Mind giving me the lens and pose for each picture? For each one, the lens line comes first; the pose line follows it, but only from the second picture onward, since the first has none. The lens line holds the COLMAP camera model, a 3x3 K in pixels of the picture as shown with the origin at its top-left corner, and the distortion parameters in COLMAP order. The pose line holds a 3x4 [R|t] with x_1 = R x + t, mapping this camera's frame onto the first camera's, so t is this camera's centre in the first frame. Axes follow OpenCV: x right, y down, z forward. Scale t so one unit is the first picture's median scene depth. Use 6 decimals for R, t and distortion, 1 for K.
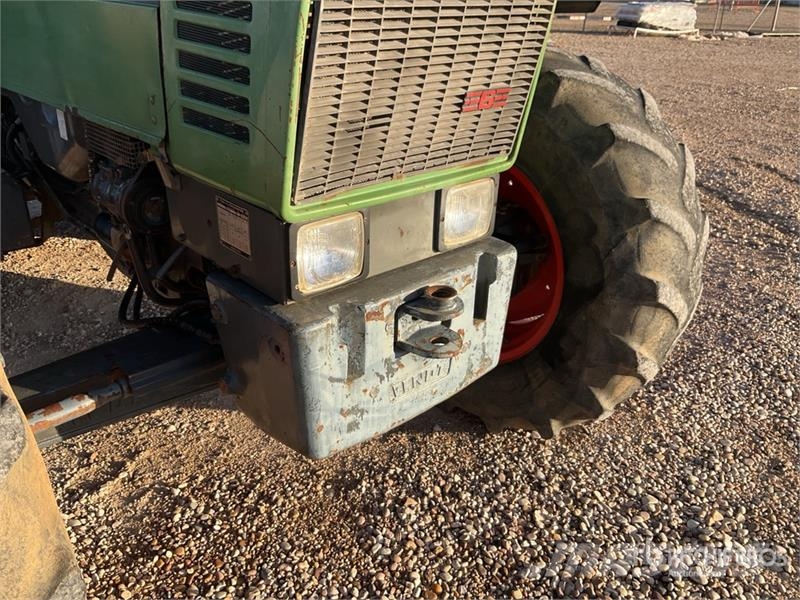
lens RADIAL K [[663.3, 0, 396.8], [0, 663.3, 295.8], [0, 0, 1]] dist [0.090261, -0.178795]
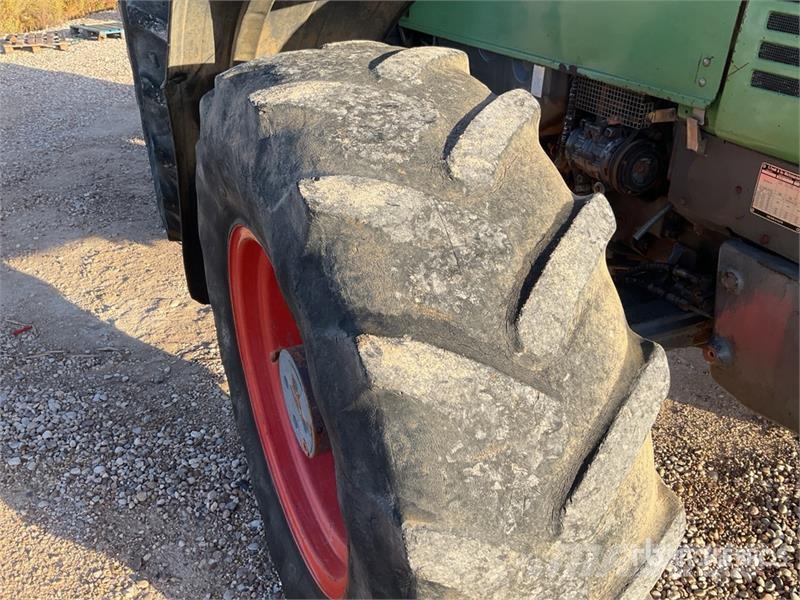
lens RADIAL K [[665.7, 0, 400.0], [0, 665.7, 300.0], [0, 0, 1]] dist [0.043164, -0.084468]
pose [[0.935335, 0.141842, -0.324082, -0.275833], [-0.121987, 0.989230, 0.080892, 0.022326], [0.332065, -0.036128, 0.942564, -0.066119]]
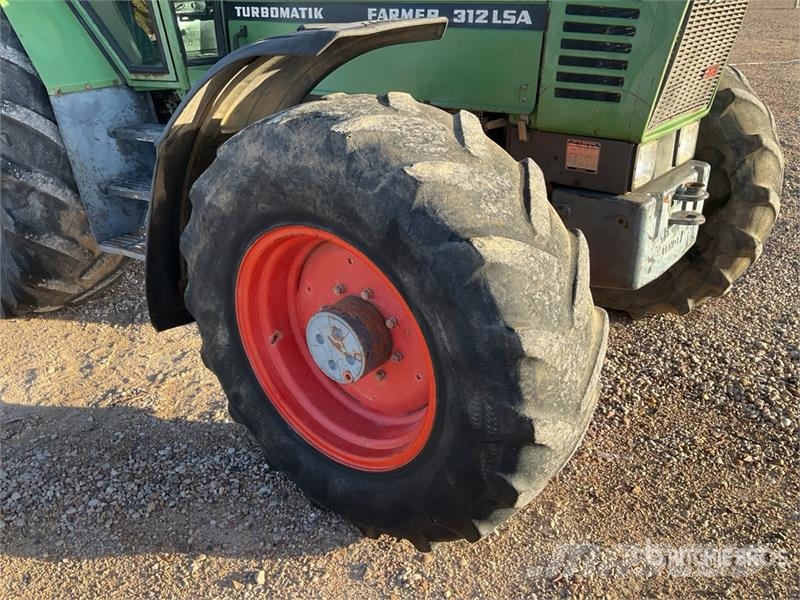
lens RADIAL K [[662.3, 0, 397.7], [0, 662.3, 302.7], [0, 0, 1]] dist [0.088259, -0.186922]
pose [[0.991820, -0.100241, 0.079020, -0.577432], [0.099976, 0.994963, 0.007308, 0.138592], [-0.079354, 0.000652, 0.996846, -0.440771]]
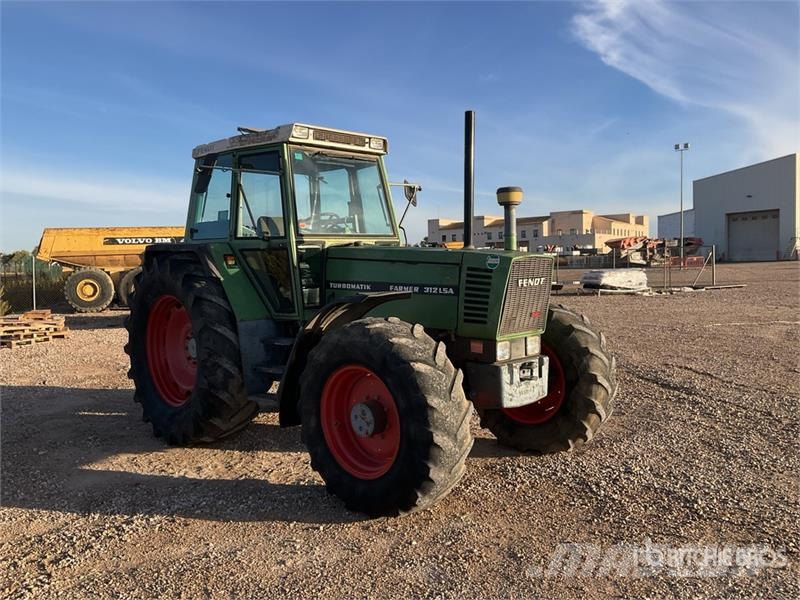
lens RADIAL K [[663.3, 0, 396.8], [0, 663.3, 295.8], [0, 0, 1]] dist [0.090261, -0.178795]
pose [[0.998745, -0.047418, 0.016093, -0.494450], [0.049997, 0.926373, -0.373275, 0.682049], [0.002792, 0.373611, 0.927581, -1.775218]]
